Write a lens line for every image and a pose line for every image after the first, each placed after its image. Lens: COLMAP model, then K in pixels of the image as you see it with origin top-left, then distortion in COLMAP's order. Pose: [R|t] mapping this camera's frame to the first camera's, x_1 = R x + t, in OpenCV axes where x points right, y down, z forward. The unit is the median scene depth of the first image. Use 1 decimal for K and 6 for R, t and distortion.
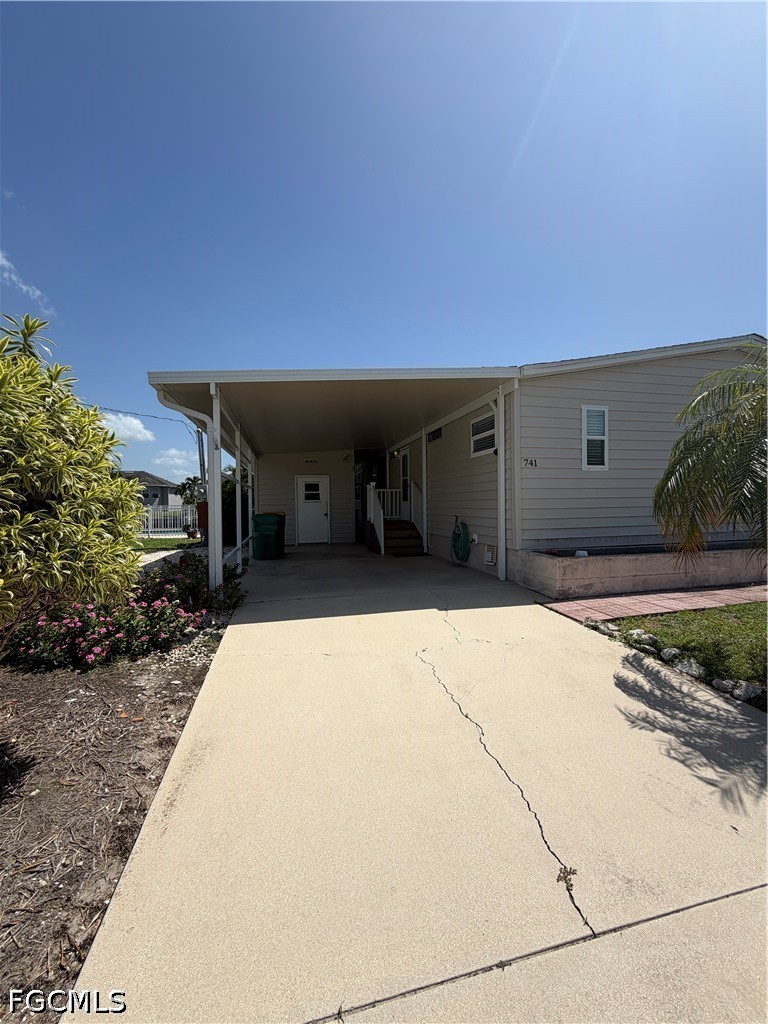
lens RADIAL K [[394.1, 0, 381.3], [0, 394.1, 516.7], [0, 0, 1]] dist [-0.001677, -0.000061]
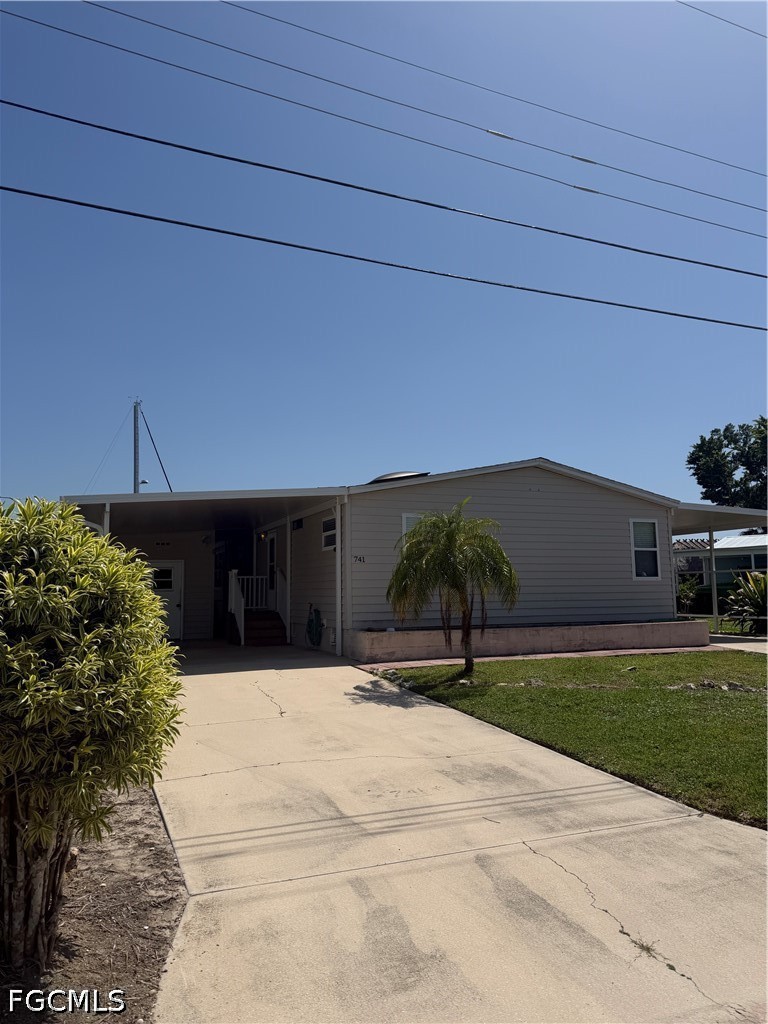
lens RADIAL K [[709.6, 0, 381.9], [0, 709.6, 526.8], [0, 0, 1]] dist [0.087287, -0.035290]
pose [[0.986469, 0.014453, 0.163312, 0.065335], [0.006117, 0.992169, -0.124753, 0.036288], [-0.163836, 0.124064, 0.978655, -1.037696]]
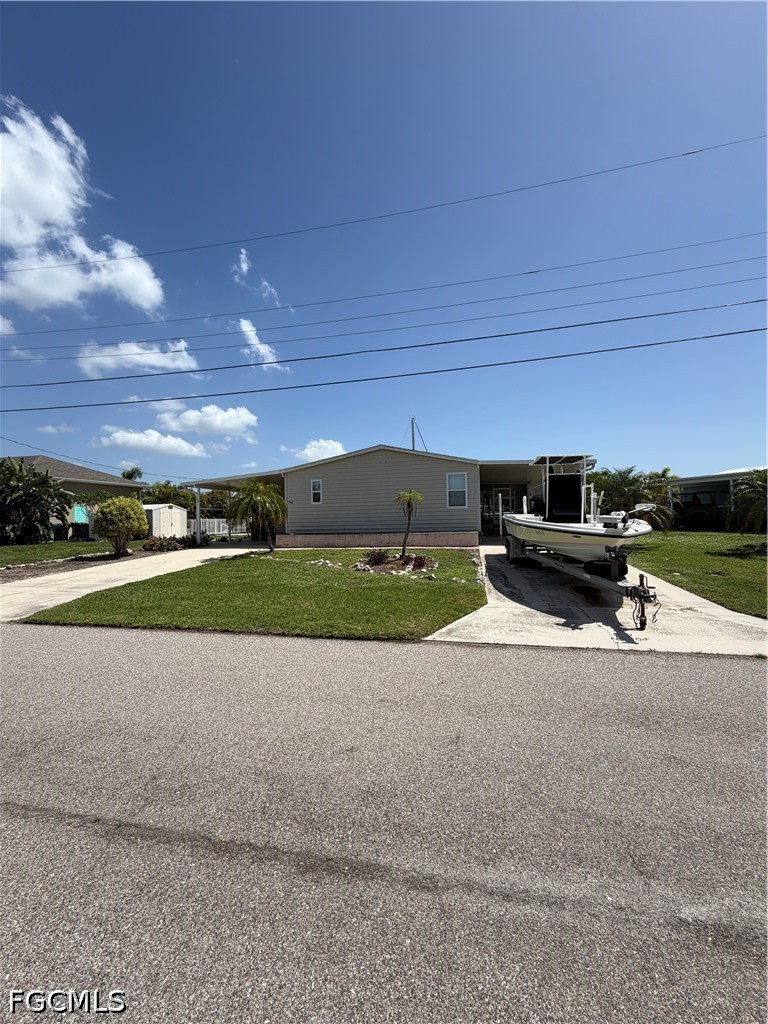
lens RADIAL K [[394.1, 0, 394.4], [0, 394.1, 506.6], [0, 0, 1]] dist [-0.001677, -0.000061]
pose [[0.917273, -0.015967, -0.397939, 1.799720], [-0.002803, 0.998912, -0.046541, 0.019138], [0.398250, 0.043806, 0.916230, -1.050542]]
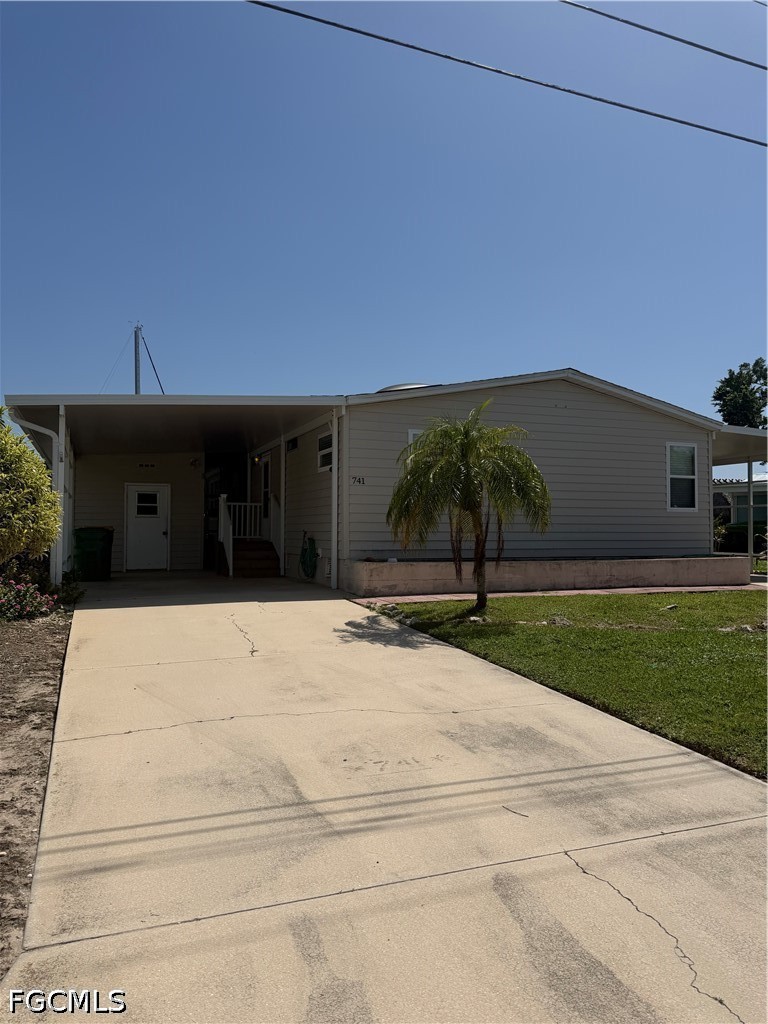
lens RADIAL K [[709.6, 0, 384.4], [0, 709.6, 520.8], [0, 0, 1]] dist [0.087287, -0.035290]
pose [[0.988129, 0.018107, 0.152556, 0.124508], [-0.010526, 0.998676, -0.050353, 0.062578], [-0.153265, 0.048149, 0.987011, -0.807565]]
